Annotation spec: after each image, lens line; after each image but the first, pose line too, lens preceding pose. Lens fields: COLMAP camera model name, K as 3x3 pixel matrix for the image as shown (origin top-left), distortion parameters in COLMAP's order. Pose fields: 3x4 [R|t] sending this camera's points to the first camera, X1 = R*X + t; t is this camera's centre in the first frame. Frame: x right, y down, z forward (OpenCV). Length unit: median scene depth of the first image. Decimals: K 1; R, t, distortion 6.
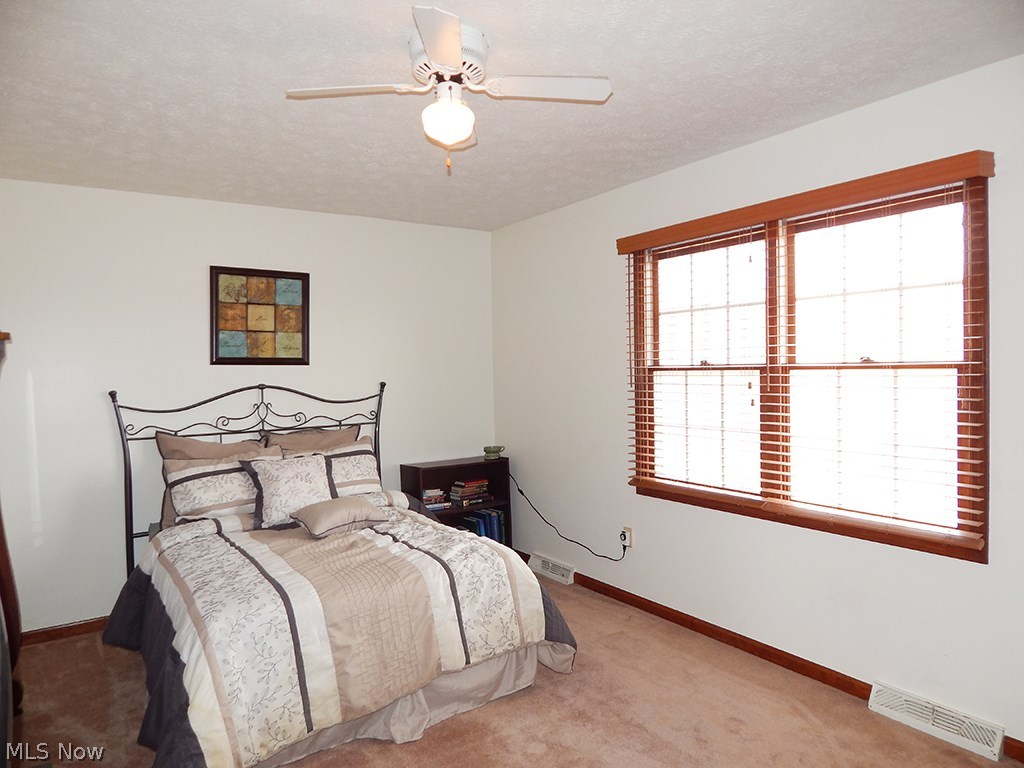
lens RADIAL K [[666.0, 0, 512.0], [0, 666.0, 384.0], [0, 0, 1]] dist [-0.000455, 0.000065]
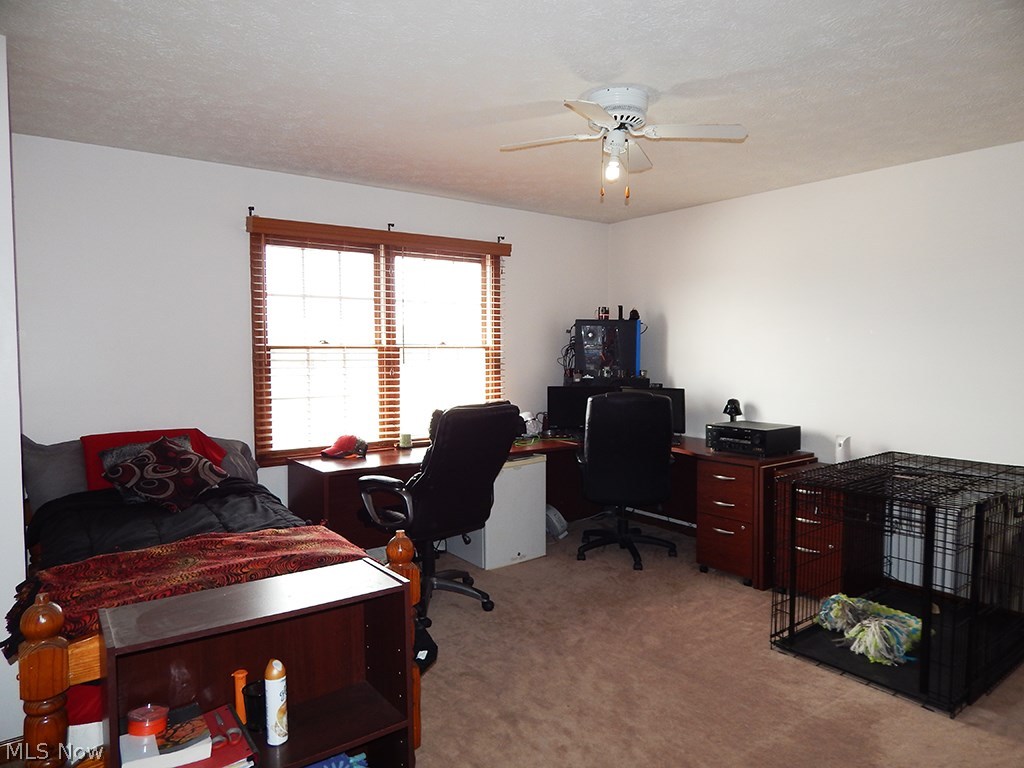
lens RADIAL K [[666.0, 0, 512.0], [0, 666.0, 384.0], [0, 0, 1]] dist [-0.000455, 0.000065]
pose [[-0.031690, -0.040320, 0.998684, -1.023549], [0.022828, 0.998896, 0.041053, 0.002756], [-0.999237, 0.024099, -0.030735, 0.754453]]
